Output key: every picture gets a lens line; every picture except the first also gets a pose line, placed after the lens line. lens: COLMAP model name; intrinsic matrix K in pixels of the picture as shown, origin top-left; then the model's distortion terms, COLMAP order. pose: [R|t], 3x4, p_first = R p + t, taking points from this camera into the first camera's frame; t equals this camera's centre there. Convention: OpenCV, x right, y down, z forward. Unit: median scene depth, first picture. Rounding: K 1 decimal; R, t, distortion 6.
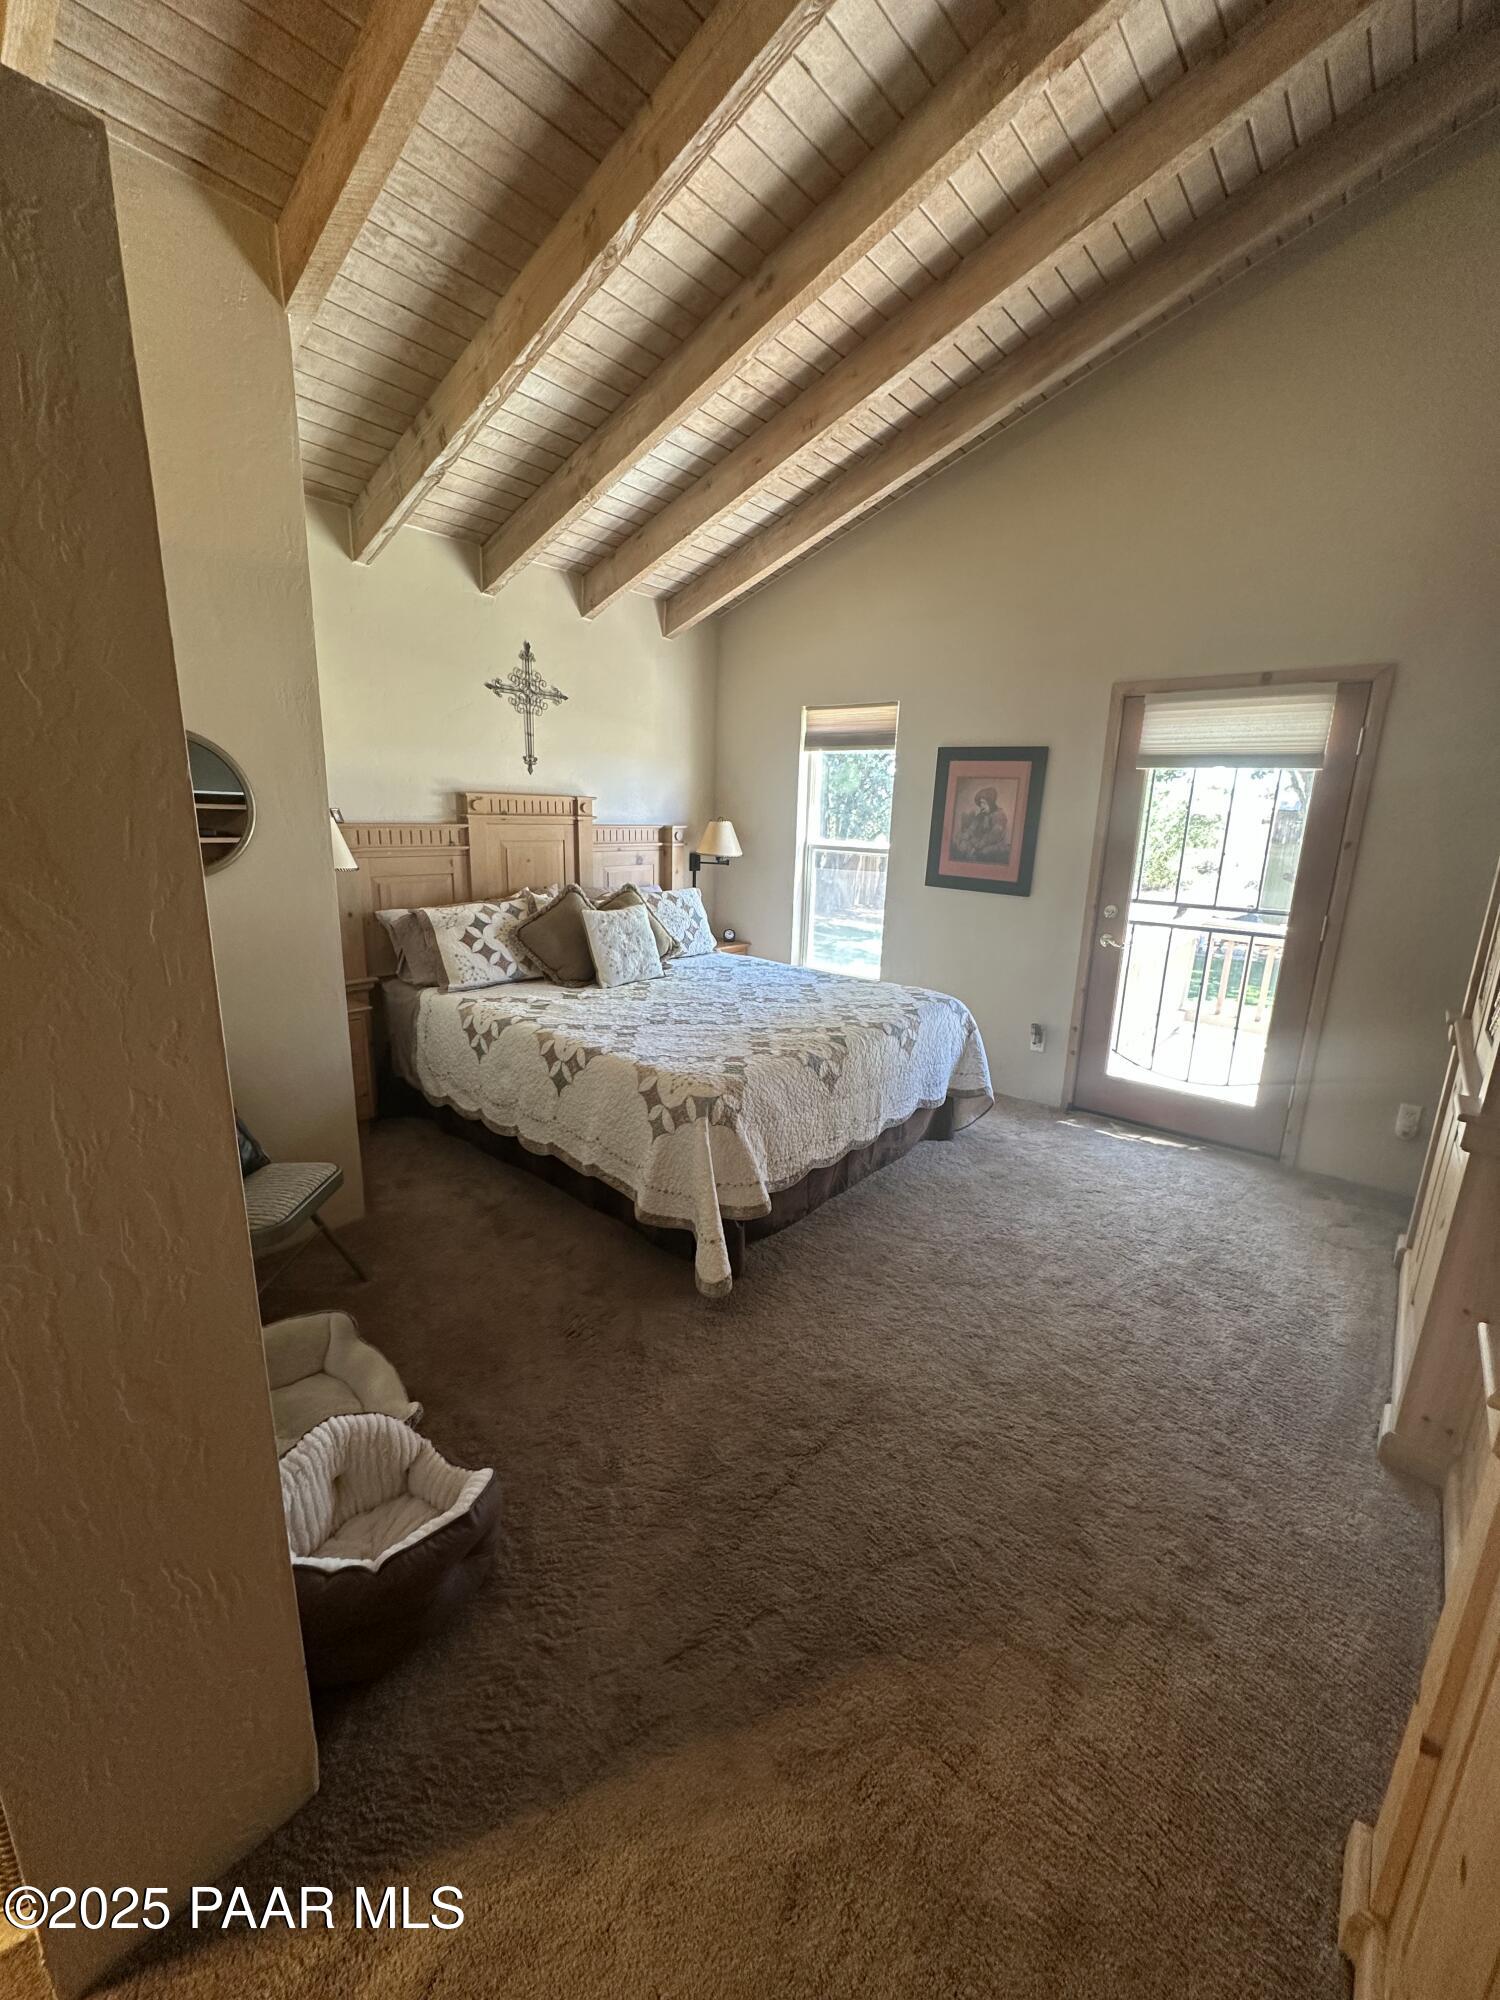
lens RADIAL K [[797.7, 0, 750.0], [0, 797.7, 1000.0], [0, 0, 1]] dist [-0.002243, 0.000138]
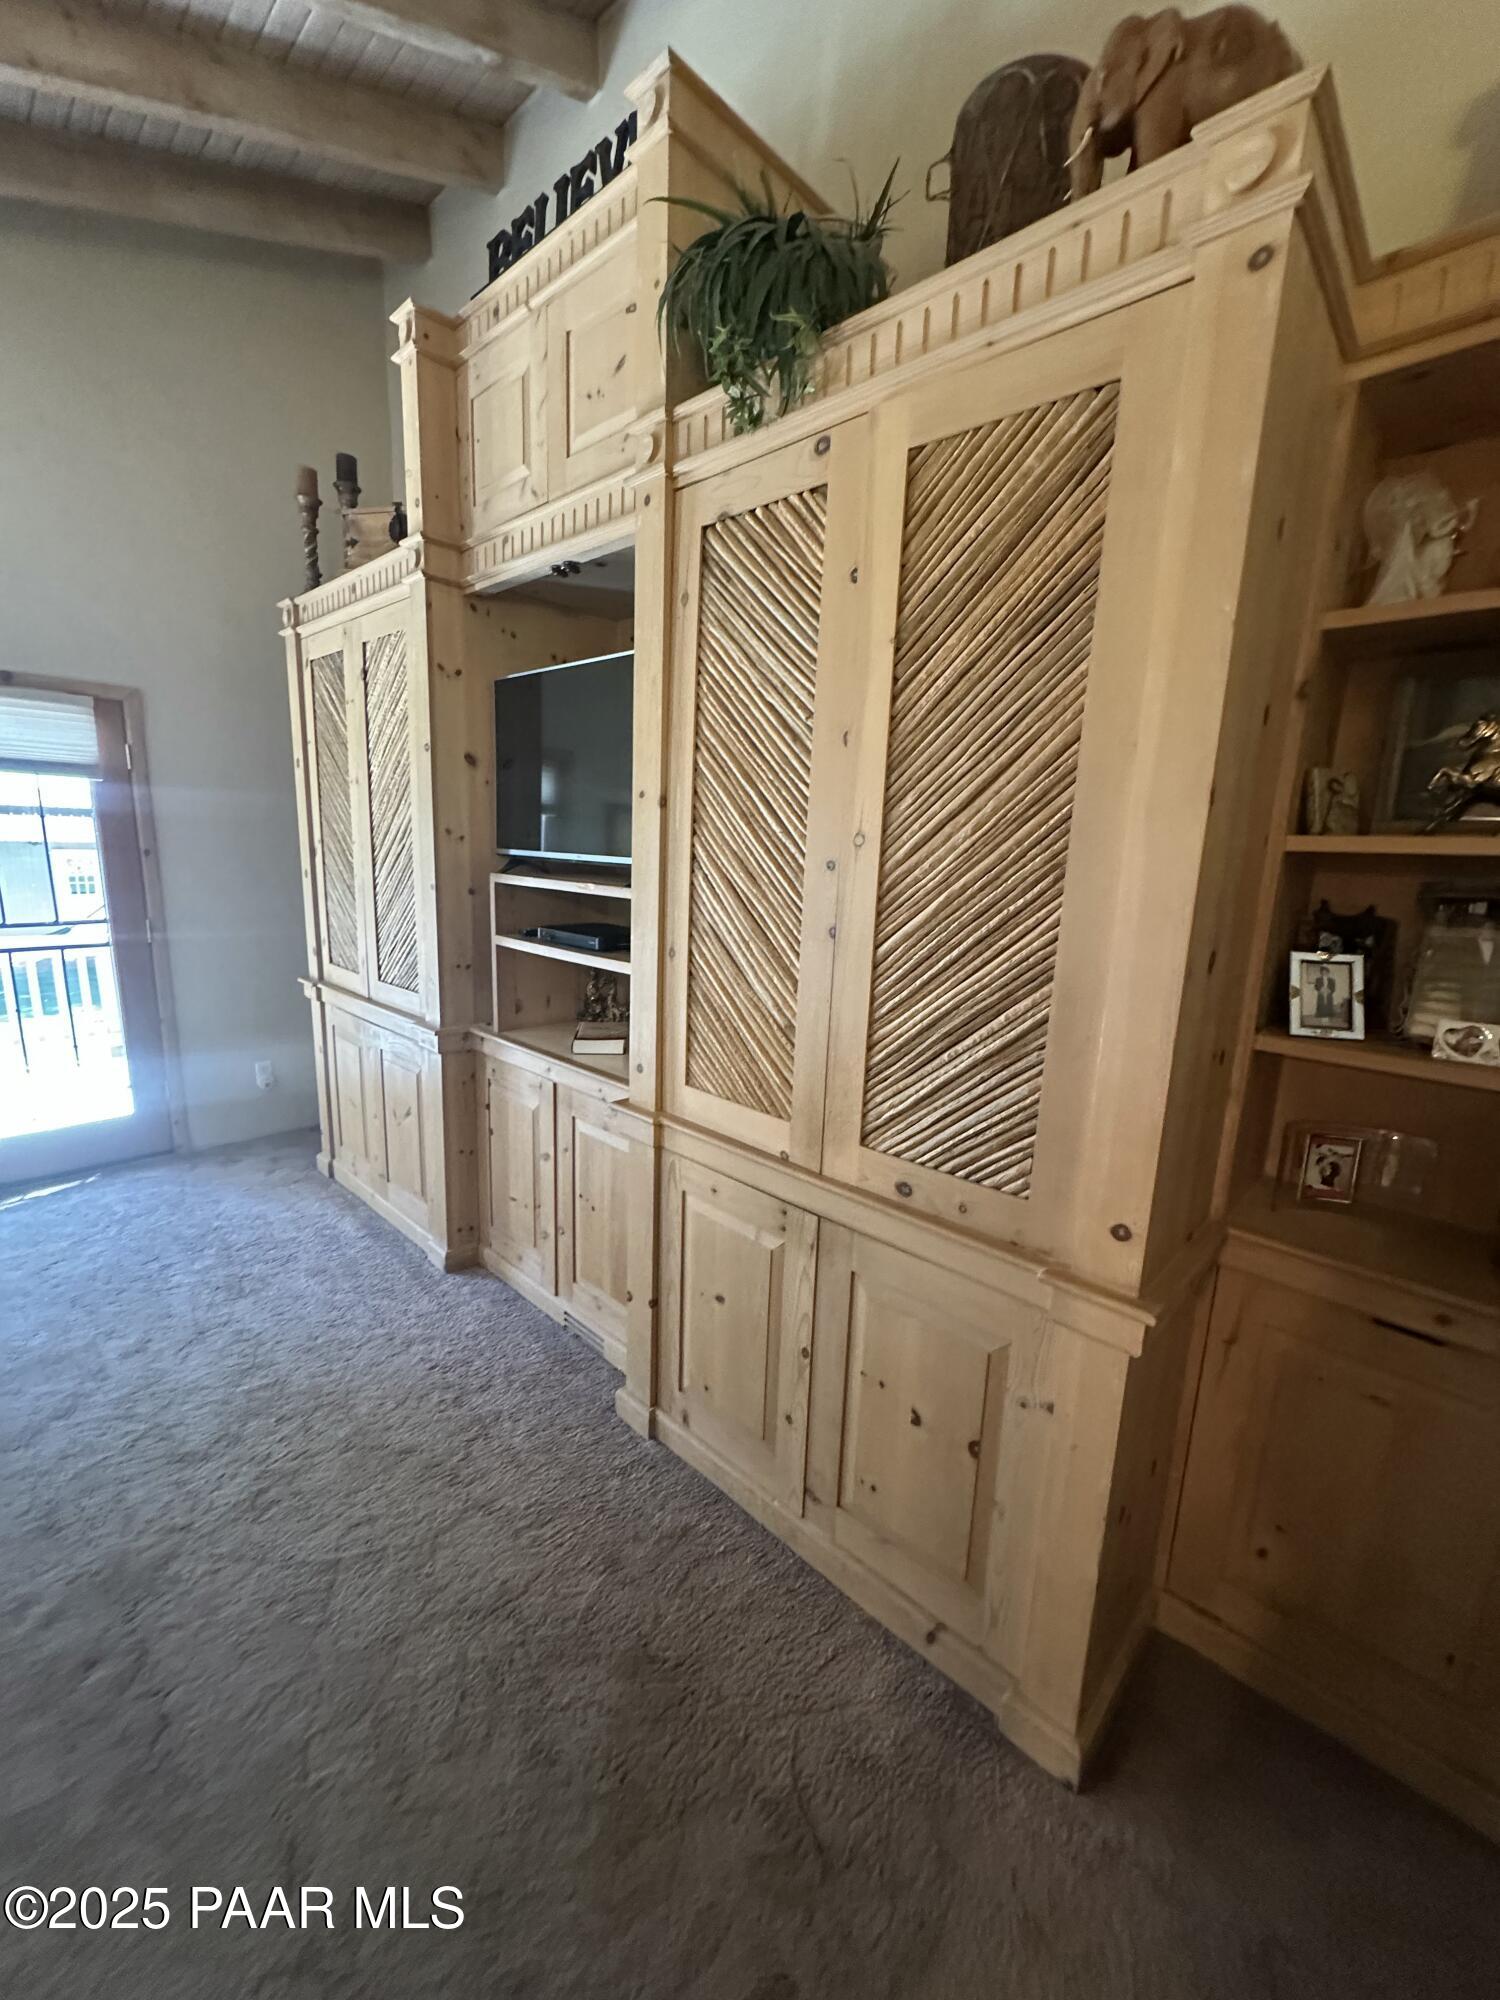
lens RADIAL K [[797.7, 0, 750.0], [0, 797.7, 1000.0], [0, 0, 1]] dist [-0.002243, 0.000138]
pose [[0.057147, -0.217531, 0.974379, -0.362357], [0.200211, 0.958645, 0.202276, -0.068869], [-0.978085, 0.183522, 0.098335, 0.151005]]
